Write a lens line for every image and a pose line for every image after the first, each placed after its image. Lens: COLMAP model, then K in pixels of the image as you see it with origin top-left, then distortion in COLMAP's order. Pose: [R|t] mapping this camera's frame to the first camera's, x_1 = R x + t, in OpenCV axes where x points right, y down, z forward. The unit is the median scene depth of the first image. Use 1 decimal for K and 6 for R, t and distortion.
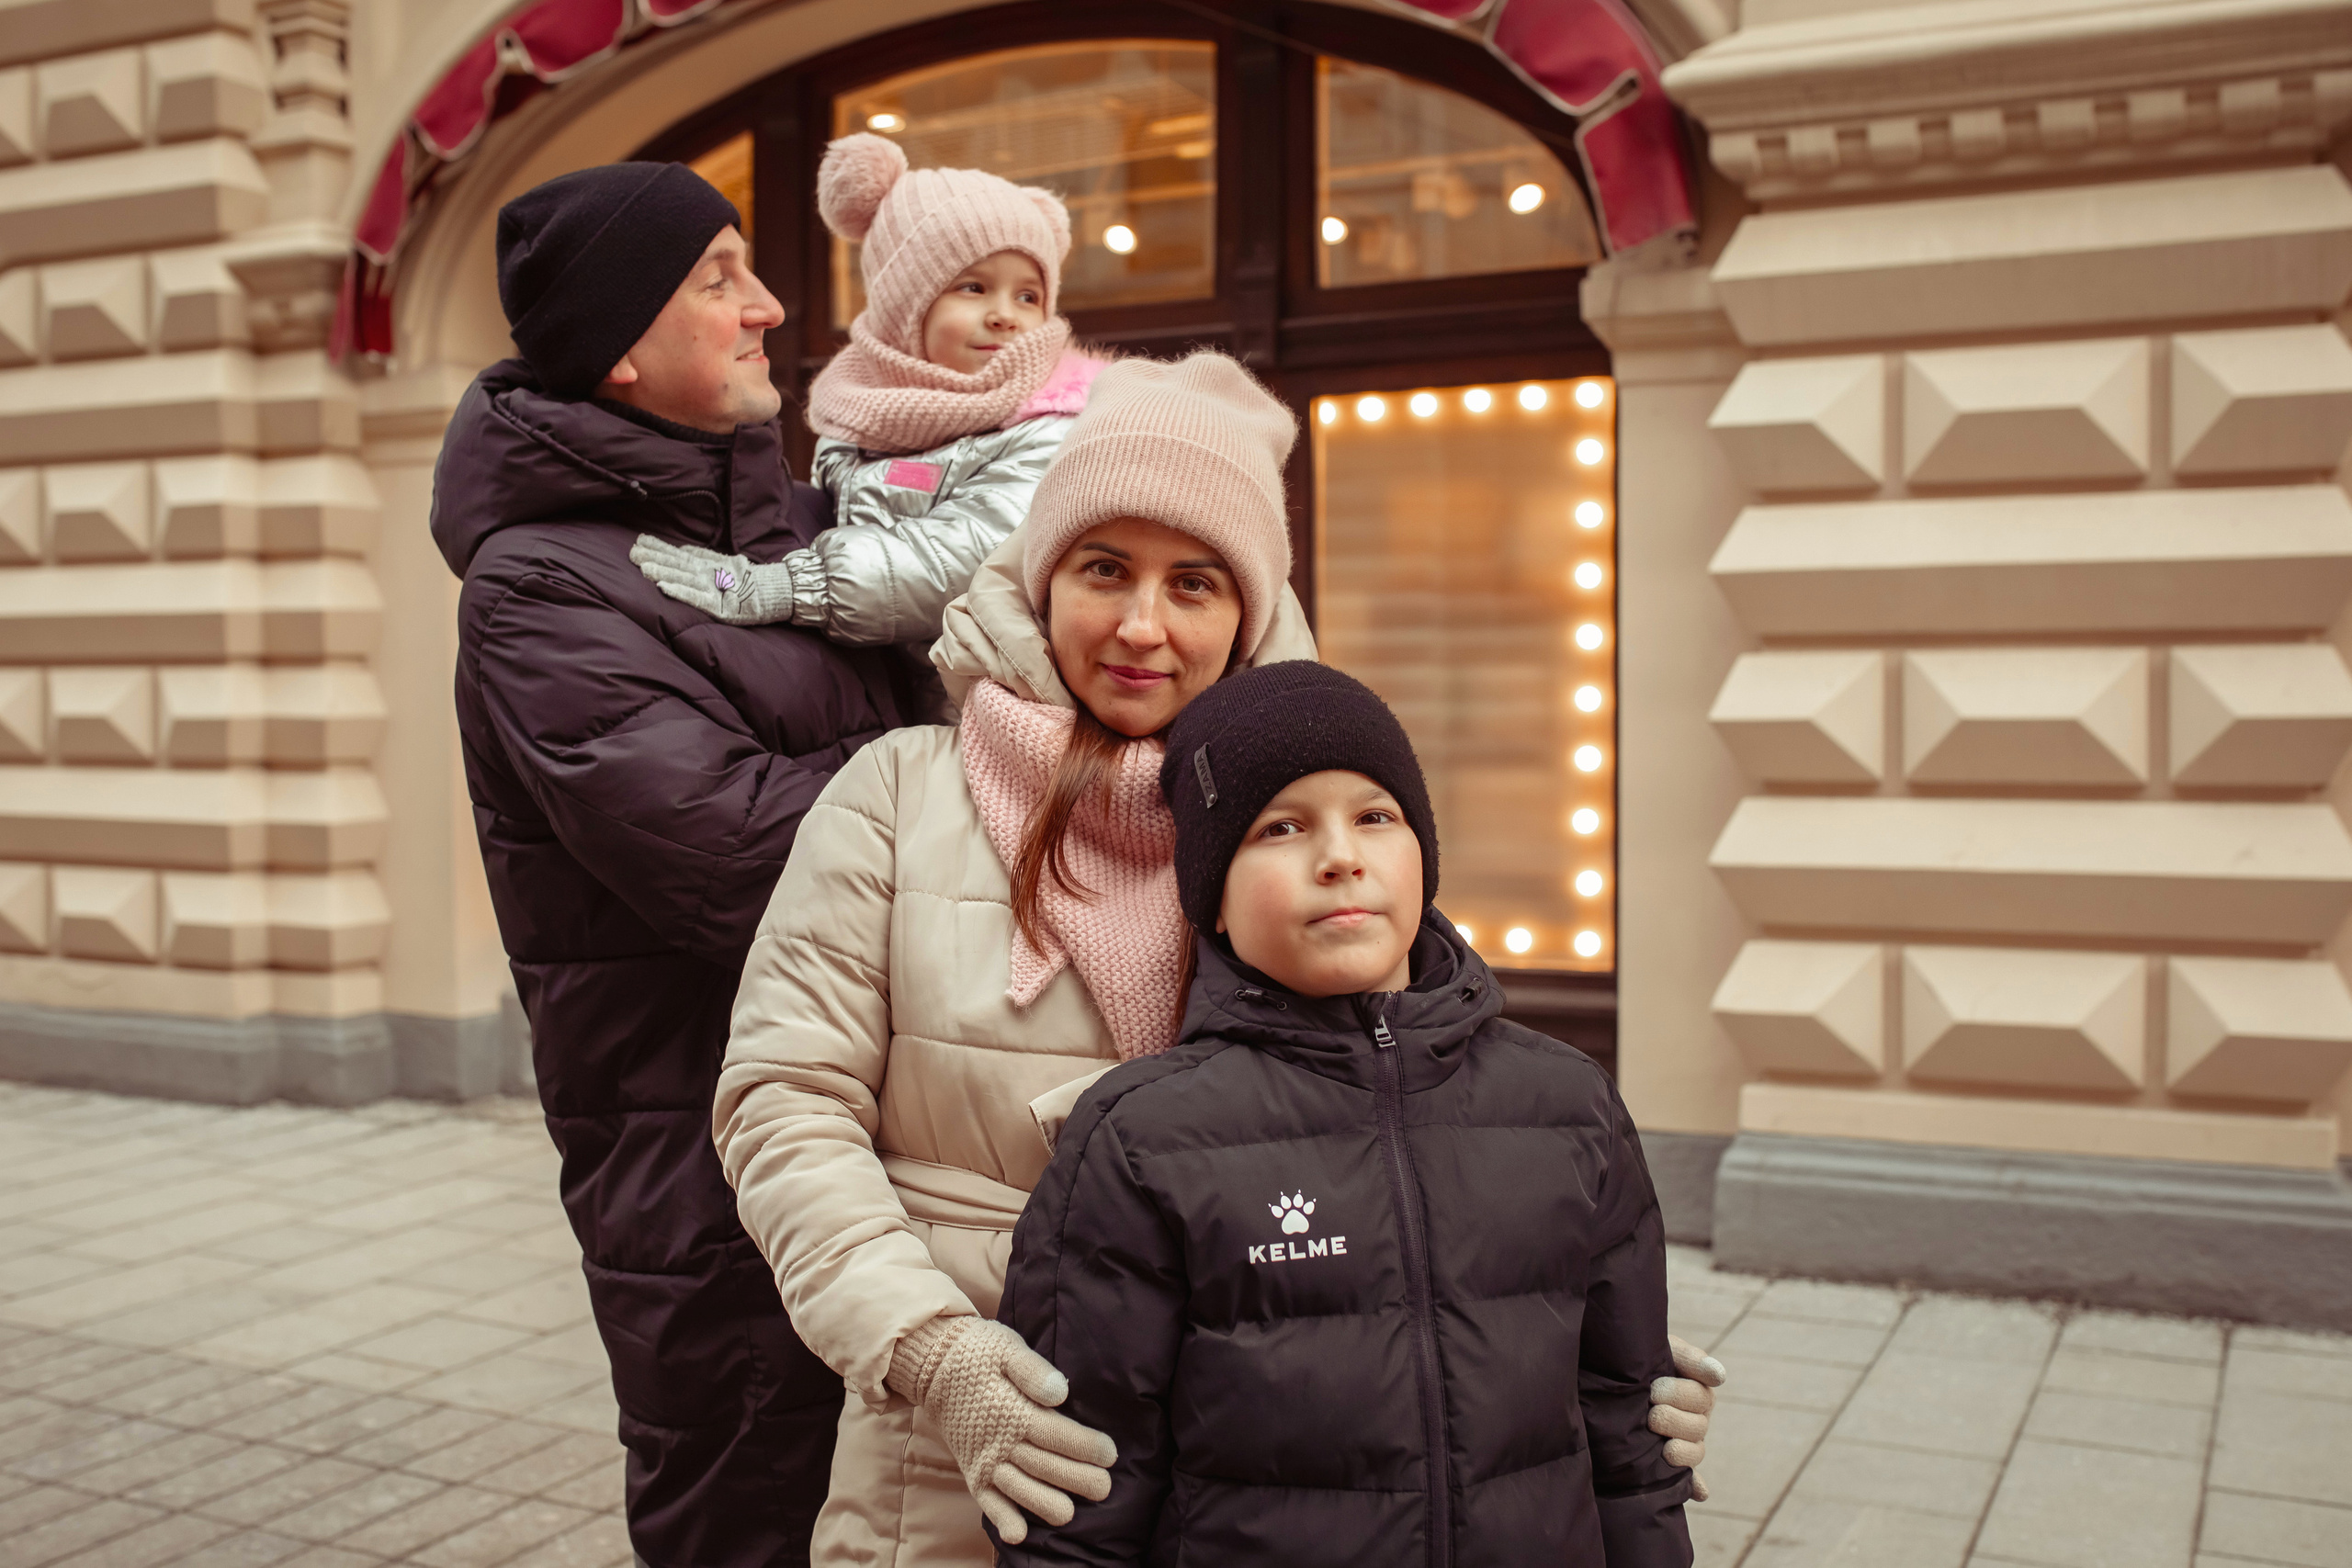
lens RADIAL K [[2331.4, 0, 1184.5], [0, 2331.4, 800.1], [0, 0, 1]] dist [-0.006347, 0.000000]
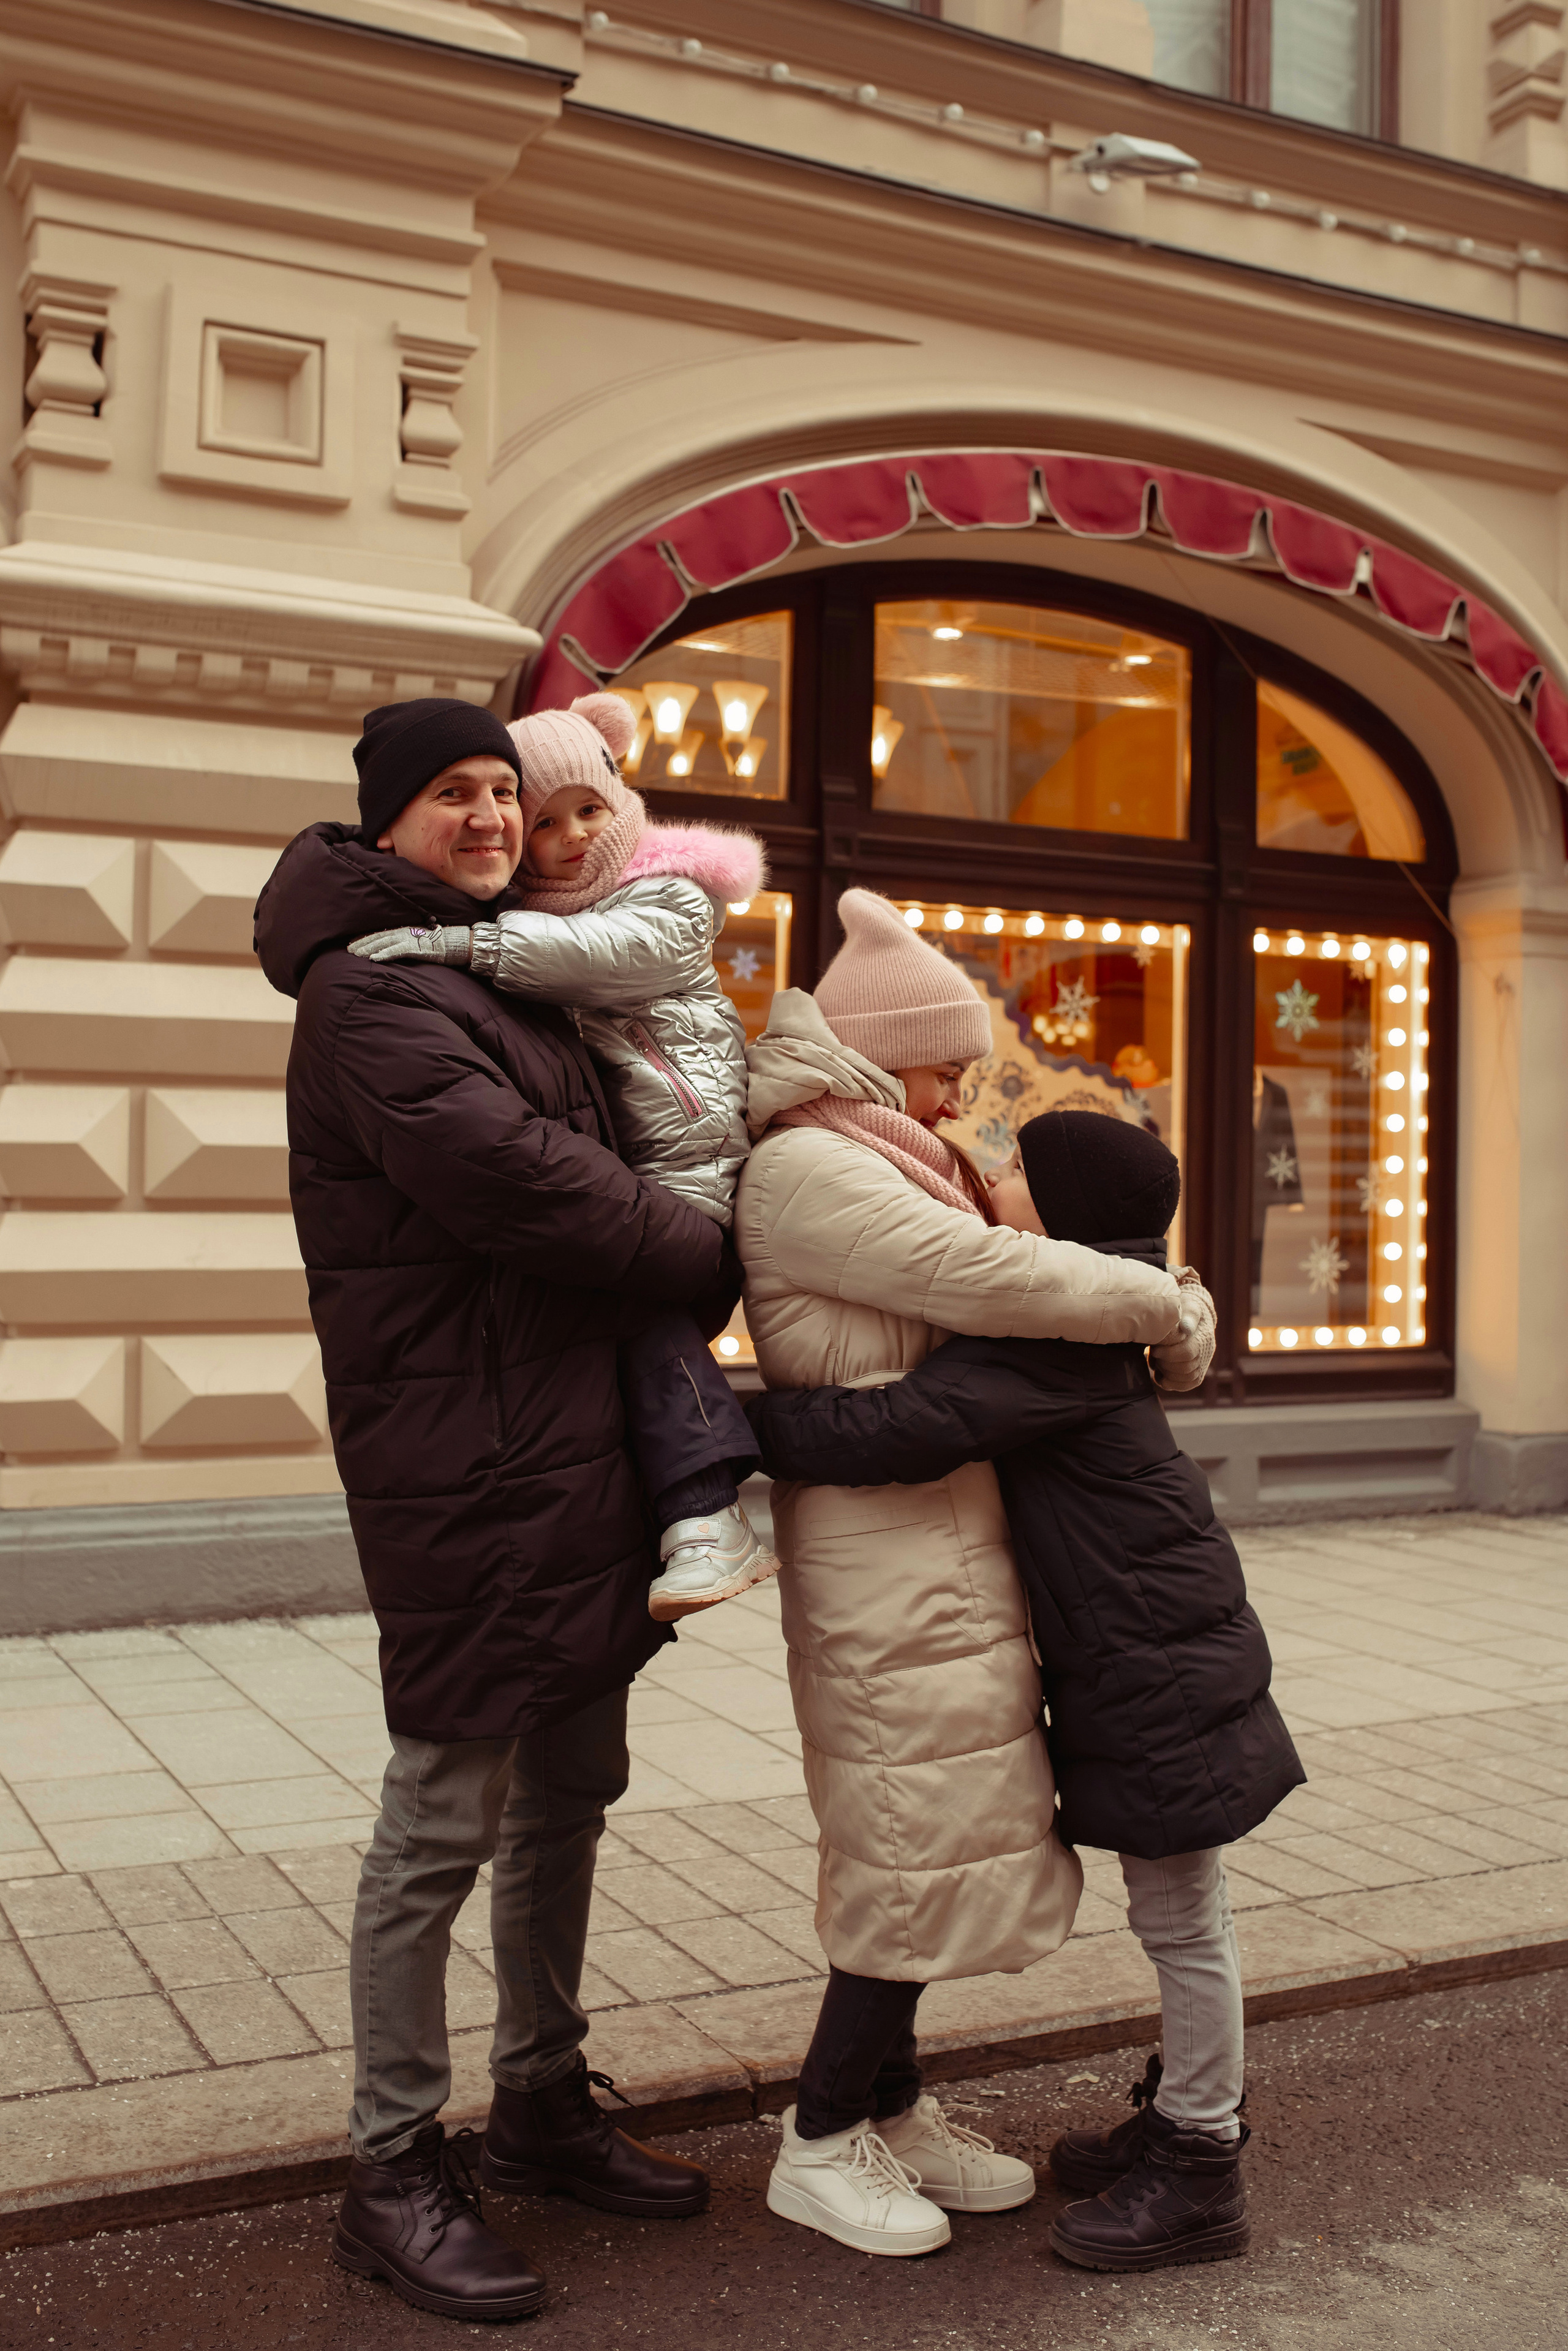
lens RADIAL K [[2330.5, 0, 778.9], [0, 2330.5, 1166.6], [0, 0, 1]] dist [-0.006347, 0.000000]
pose [[0.623533, 0.017034, 0.781611, -0.421538], [0.016366, 0.999259, -0.034833, 0.023165], [-0.781626, 0.034511, 0.622792, 0.006962]]
